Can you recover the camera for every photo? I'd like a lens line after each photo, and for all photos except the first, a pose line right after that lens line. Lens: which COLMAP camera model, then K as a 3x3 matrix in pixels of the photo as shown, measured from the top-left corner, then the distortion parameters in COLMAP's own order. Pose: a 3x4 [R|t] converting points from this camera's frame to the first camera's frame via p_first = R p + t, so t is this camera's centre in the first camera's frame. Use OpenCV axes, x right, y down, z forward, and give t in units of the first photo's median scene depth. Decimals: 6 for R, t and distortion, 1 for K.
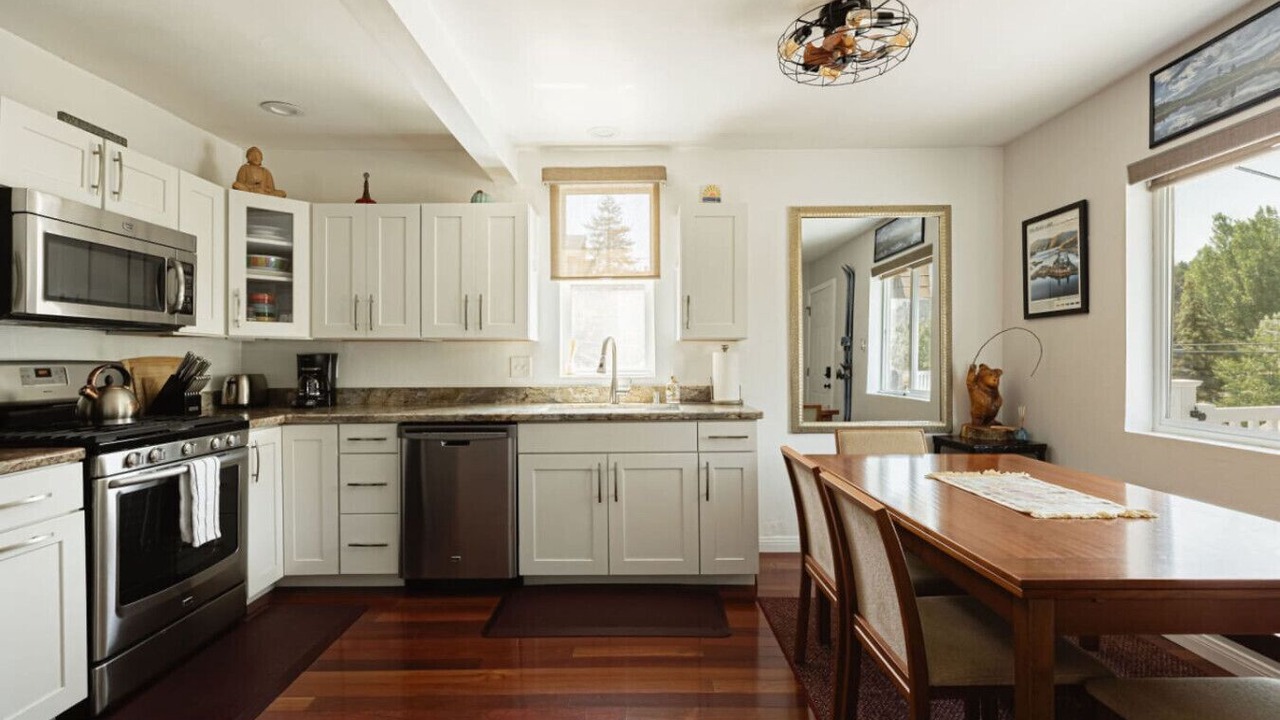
lens RADIAL K [[583.1, 0, 636.4], [0, 583.1, 358.3], [0, 0, 1]] dist [0.000099, -0.000874]
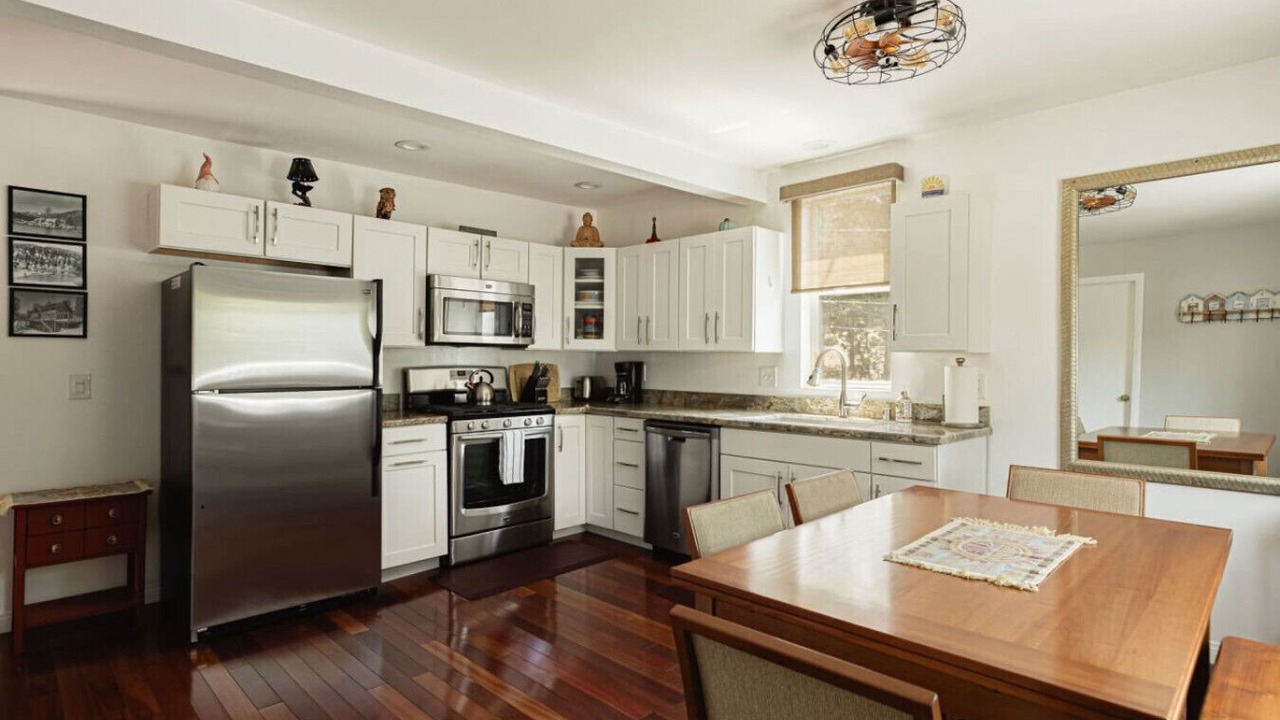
lens RADIAL K [[653.0, 0, 639.9], [0, 653.0, 359.8], [0, 0, 1]] dist [0.002225, 0.000338]
pose [[0.708128, 0.010233, -0.706010, 0.566456], [-0.009790, 0.999941, 0.004673, -0.022728], [0.706017, 0.003603, 0.708186, -0.008821]]
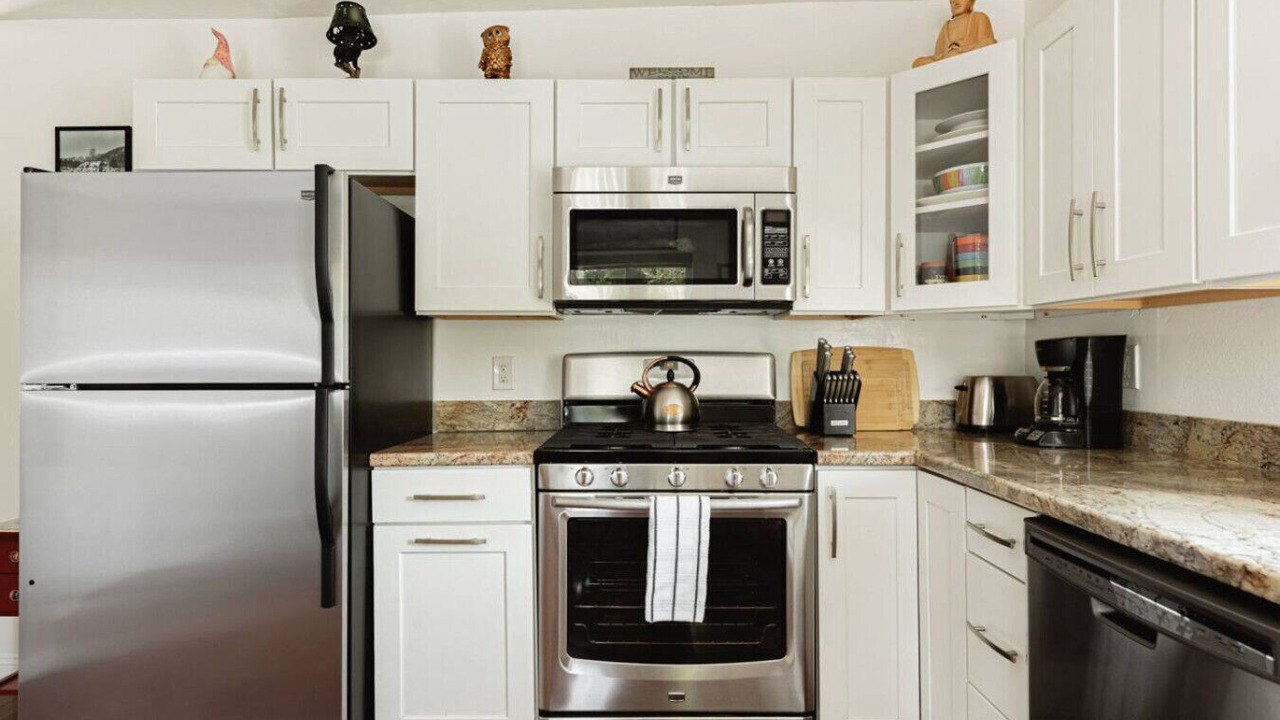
lens RADIAL K [[694.3, 0, 645.5], [0, 694.3, 361.2], [0, 0, 1]] dist [0.003854, -0.000894]
pose [[-0.004715, 0.003890, -0.999981, 0.045025], [0.000592, 0.999992, 0.003887, 0.010297], [0.999989, -0.000574, -0.004718, 0.732142]]
